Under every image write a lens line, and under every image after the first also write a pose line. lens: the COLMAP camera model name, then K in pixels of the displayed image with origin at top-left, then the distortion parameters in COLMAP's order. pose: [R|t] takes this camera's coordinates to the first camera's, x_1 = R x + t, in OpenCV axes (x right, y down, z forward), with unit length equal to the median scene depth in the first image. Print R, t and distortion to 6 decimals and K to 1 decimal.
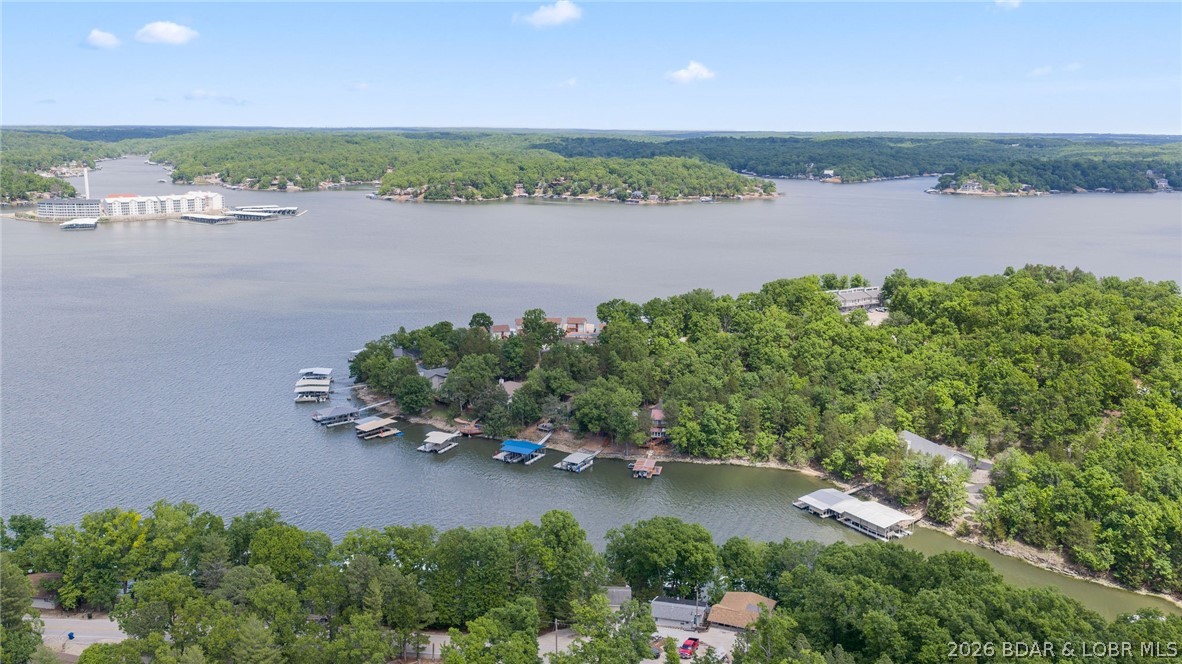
lens RADIAL K [[1020.7, 0, 591.0], [0, 1020.7, 332.0], [0, 0, 1]] dist [0.069410, -0.156560]
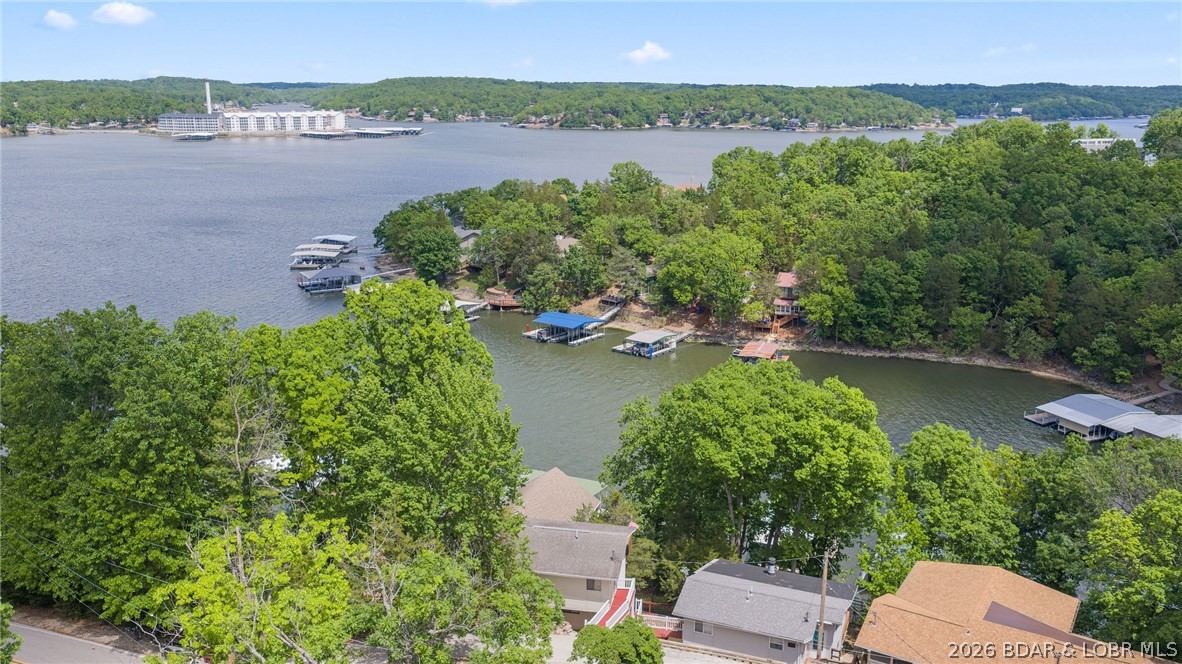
lens RADIAL K [[980.0, 0, 591.2], [0, 980.0, 337.5], [0, 0, 1]] dist [0.011561, -0.011510]
pose [[0.986566, 0.035371, -0.159490, 0.040313], [-0.030657, 0.999020, 0.031926, 0.092996], [0.160463, -0.026607, 0.986683, 0.357327]]
